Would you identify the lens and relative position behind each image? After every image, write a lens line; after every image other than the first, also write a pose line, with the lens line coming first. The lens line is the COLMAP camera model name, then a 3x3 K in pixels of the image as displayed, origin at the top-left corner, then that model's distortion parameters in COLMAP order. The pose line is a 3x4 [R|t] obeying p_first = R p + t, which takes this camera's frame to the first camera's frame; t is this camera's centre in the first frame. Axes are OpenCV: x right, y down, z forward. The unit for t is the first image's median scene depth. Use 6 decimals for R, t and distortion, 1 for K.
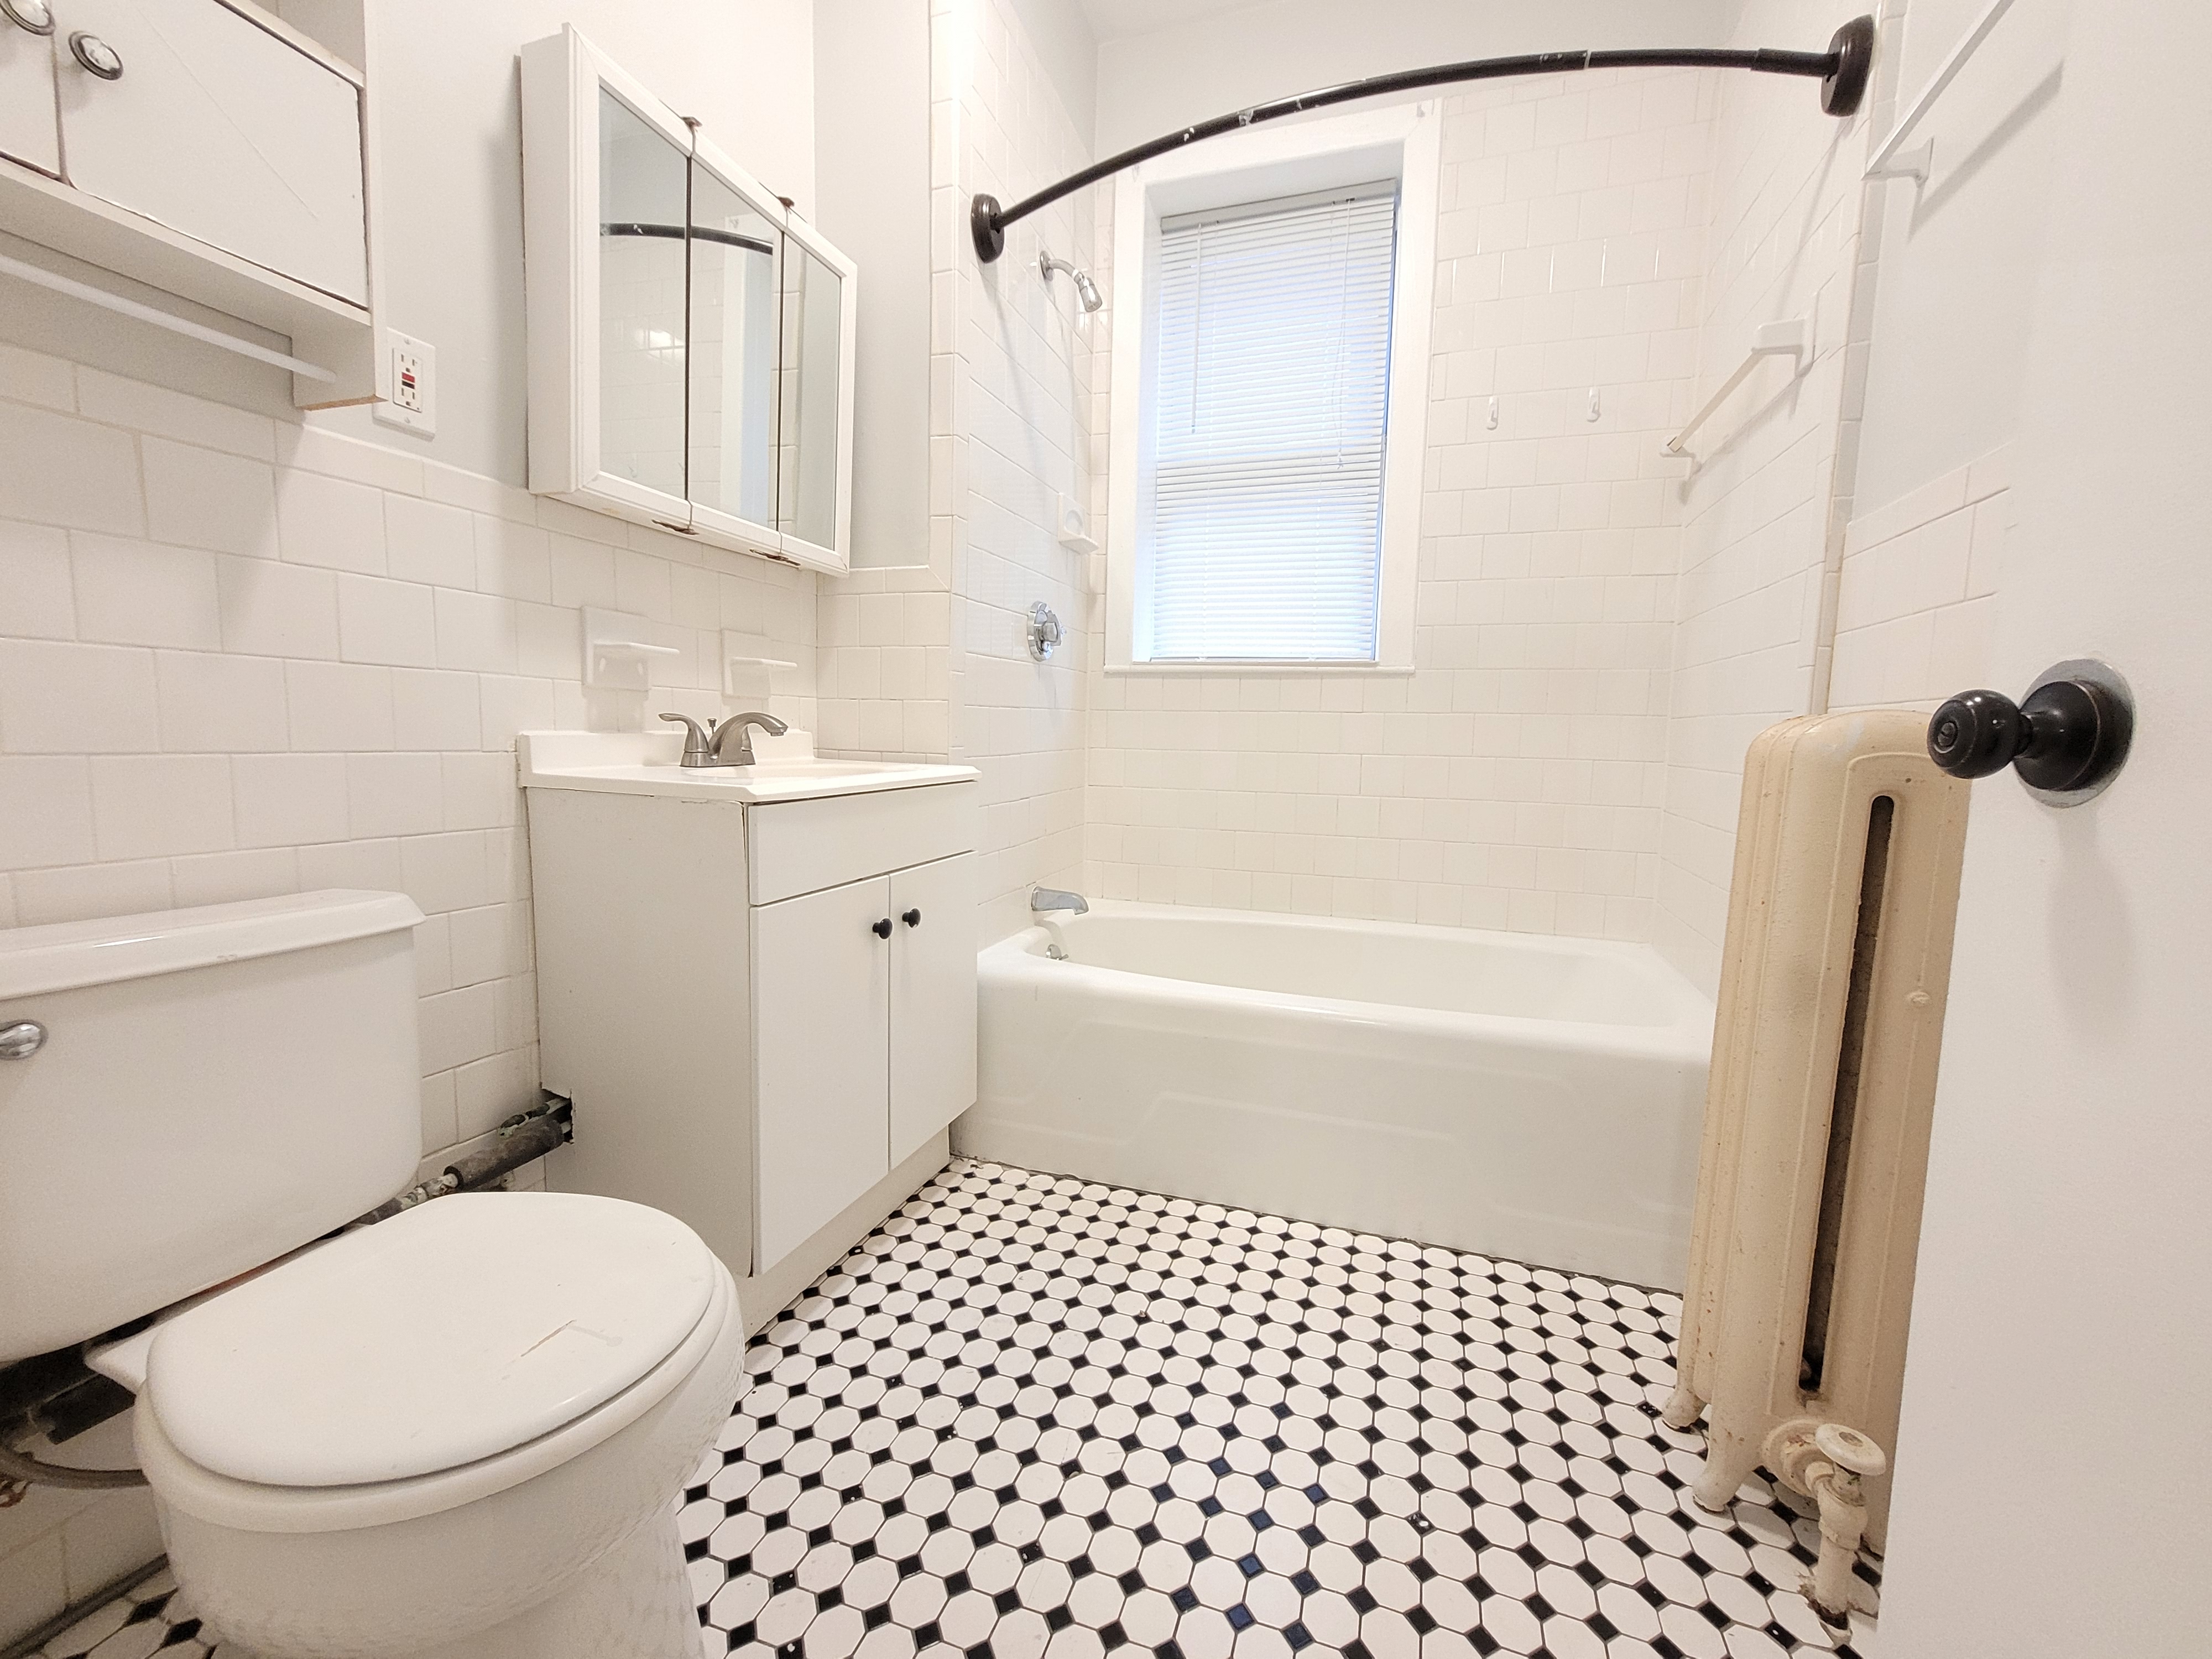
lens RADIAL K [[898.2, 0, 1106.0], [0, 898.2, 829.5], [0, 0, 1]] dist [-0.000160, -0.000130]
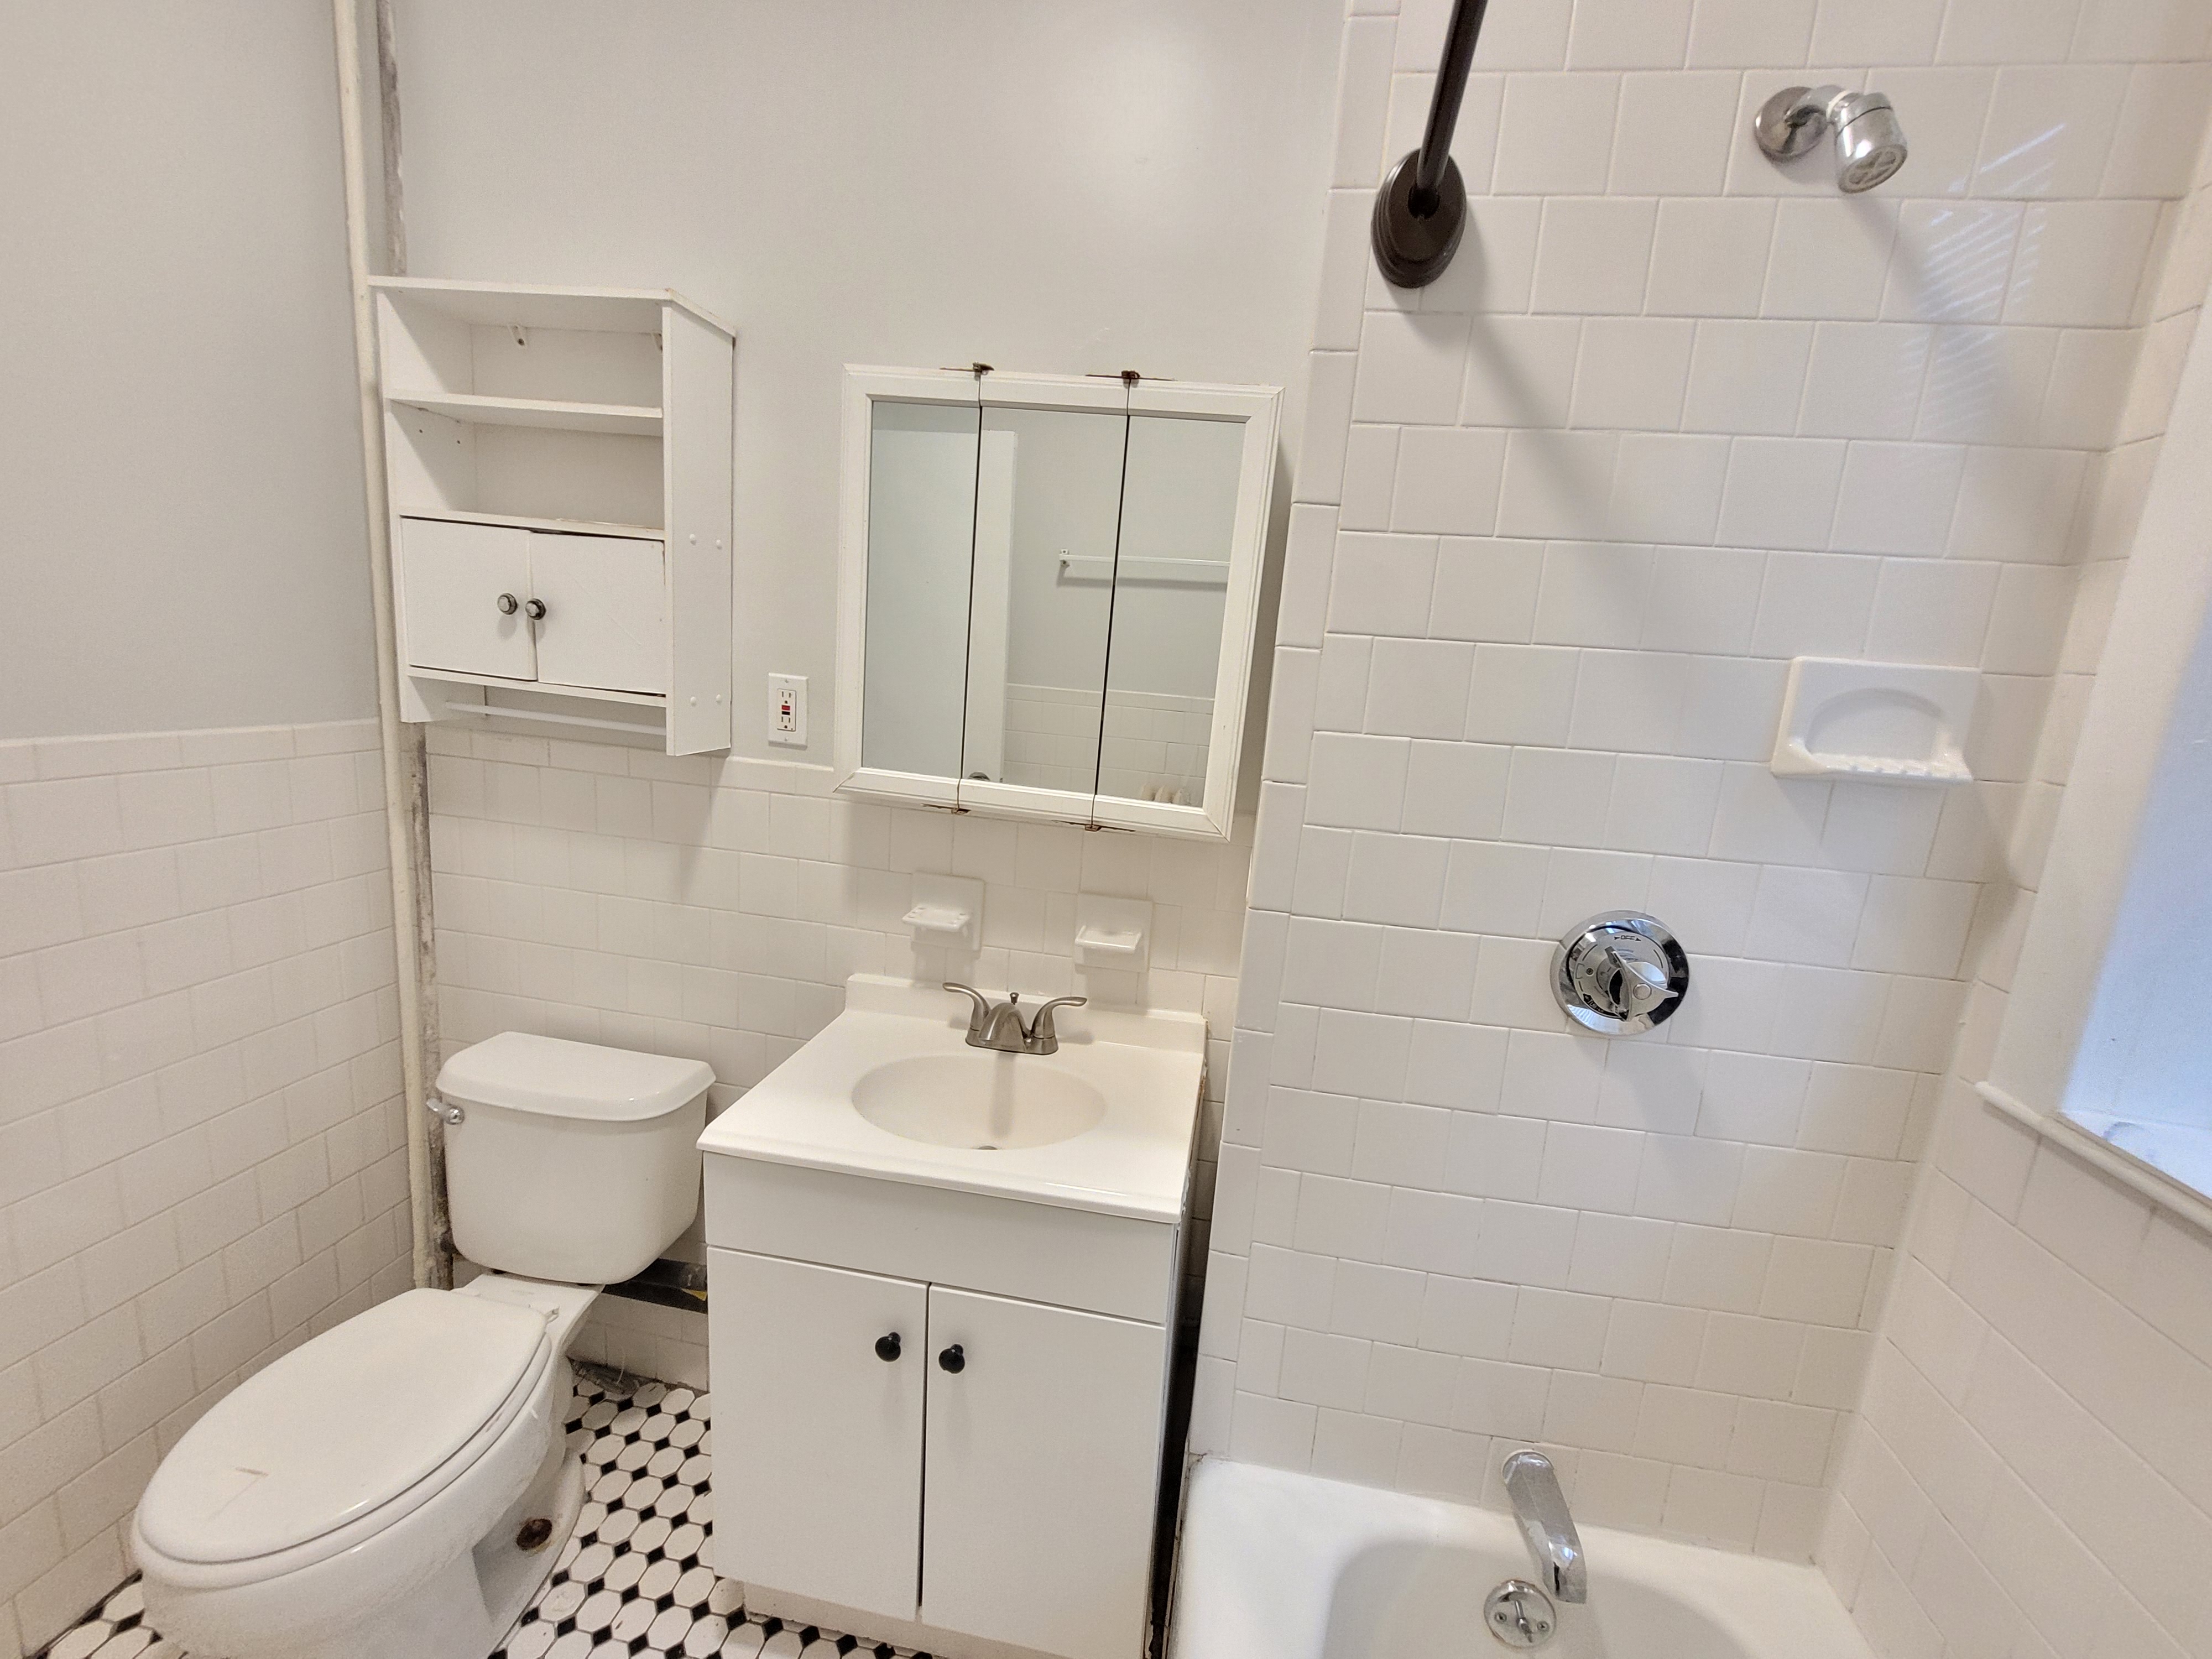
lens RADIAL K [[849.2, 0, 1106.0], [0, 849.2, 829.5], [0, 0, 1]] dist [0.000364, -0.000006]
pose [[0.192230, 0.169239, -0.966647, 0.526394], [-0.168795, 0.976039, 0.137317, -0.571995], [0.966724, 0.136769, 0.216191, 1.193531]]
